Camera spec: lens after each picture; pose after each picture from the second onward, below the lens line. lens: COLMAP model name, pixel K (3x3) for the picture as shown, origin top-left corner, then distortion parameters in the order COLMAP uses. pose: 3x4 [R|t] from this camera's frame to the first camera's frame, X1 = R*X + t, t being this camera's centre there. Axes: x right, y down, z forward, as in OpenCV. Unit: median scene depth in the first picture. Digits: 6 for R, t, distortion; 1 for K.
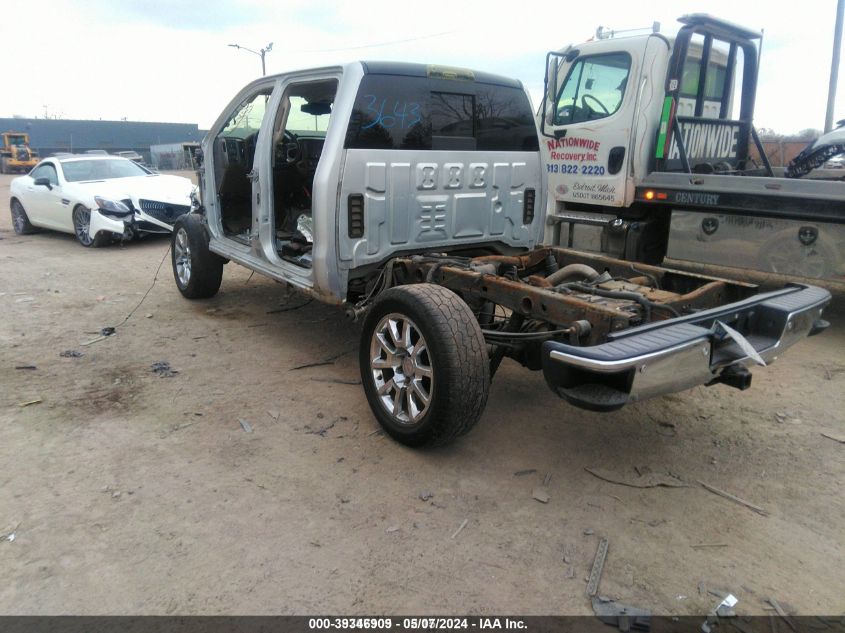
lens RADIAL K [[660.0, 0, 422.5], [0, 660.0, 316.5], [0, 0, 1]] dist [0.024125, -0.008106]
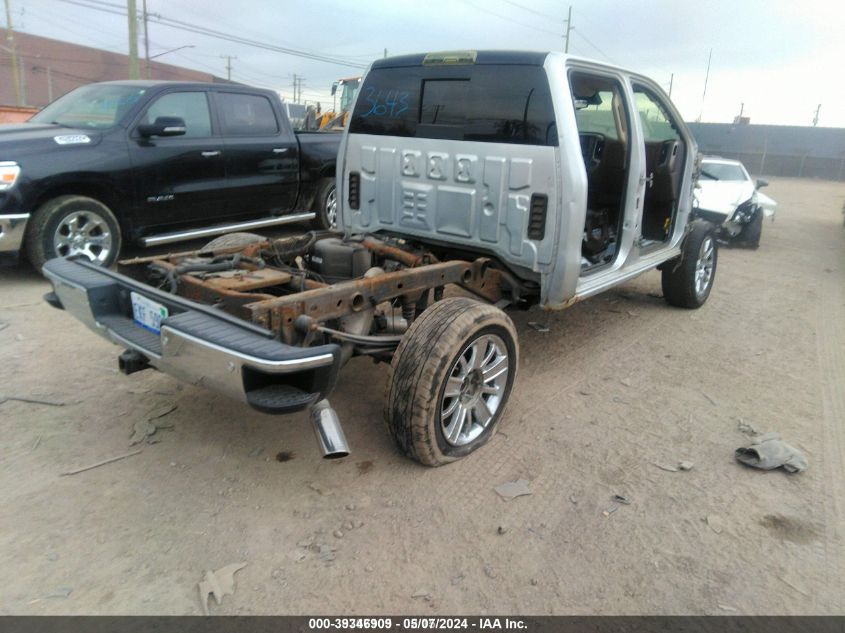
lens RADIAL K [[646.9, 0, 422.5], [0, 646.9, 316.5], [0, 0, 1]] dist [0.008682, 0.003309]
pose [[0.179308, 0.270240, -0.945949, 1.004676], [-0.282889, 0.935086, 0.213514, -0.206607], [0.942243, 0.229313, 0.244117, 0.813634]]
